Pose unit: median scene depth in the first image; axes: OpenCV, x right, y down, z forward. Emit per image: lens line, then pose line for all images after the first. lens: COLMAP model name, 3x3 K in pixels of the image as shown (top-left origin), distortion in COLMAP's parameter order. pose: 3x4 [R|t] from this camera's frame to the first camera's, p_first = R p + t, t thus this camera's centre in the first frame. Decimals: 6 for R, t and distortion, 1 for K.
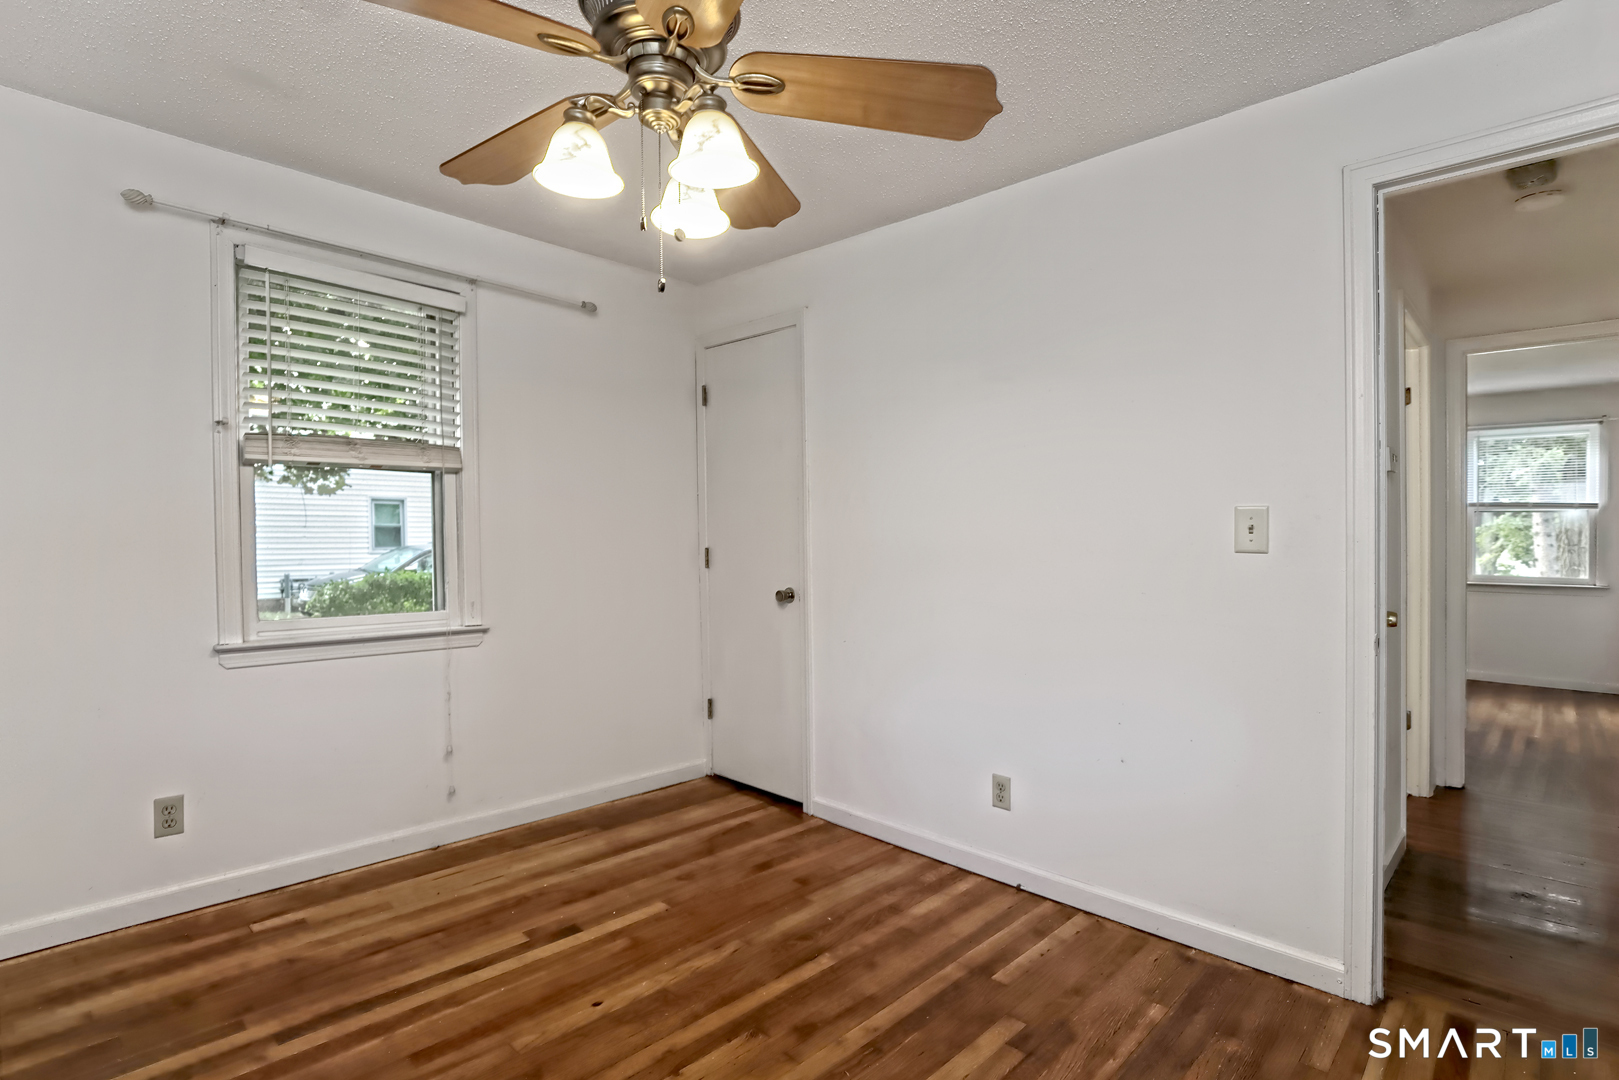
lens RADIAL K [[799.4, 0, 812.9], [0, 799.4, 536.6], [0, 0, 1]] dist [-0.016409, 0.001070]
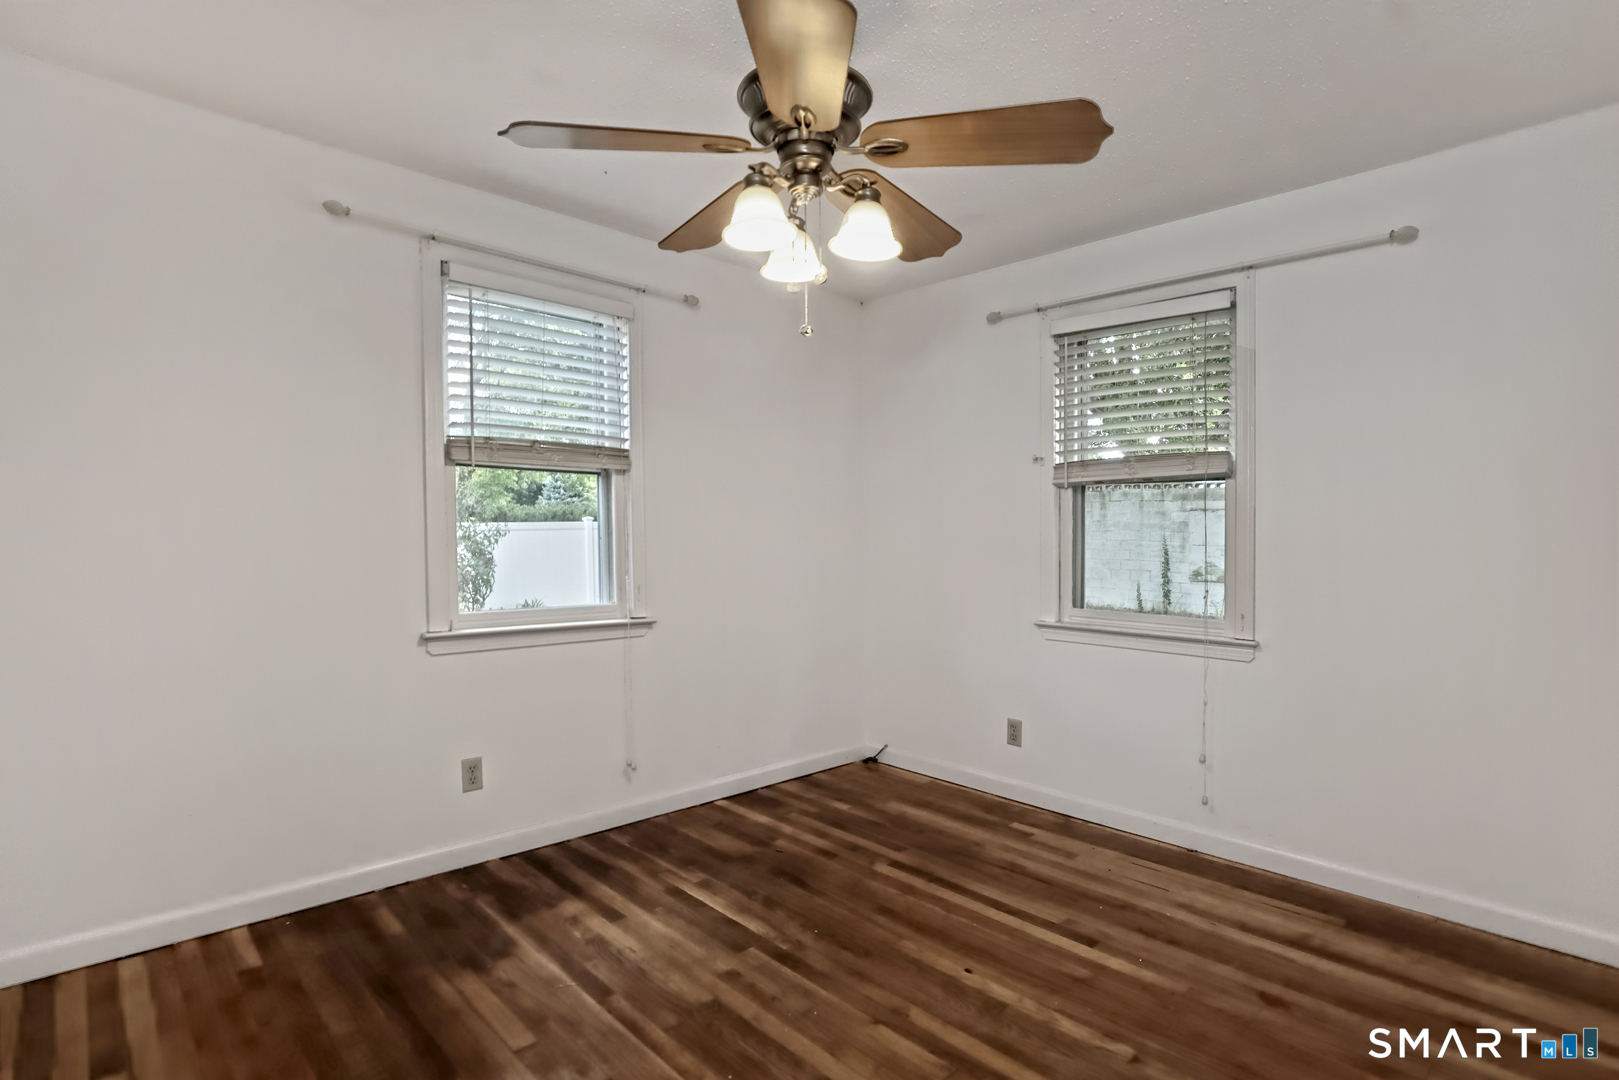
lens RADIAL K [[799.4, 0, 823.8], [0, 799.4, 569.7], [0, 0, 1]] dist [-0.016409, 0.001070]
pose [[-0.026317, 0.038261, -0.998921, 0.653269], [-0.008864, 0.999219, 0.038506, -0.002209], [0.999614, 0.009868, -0.025957, 0.669063]]
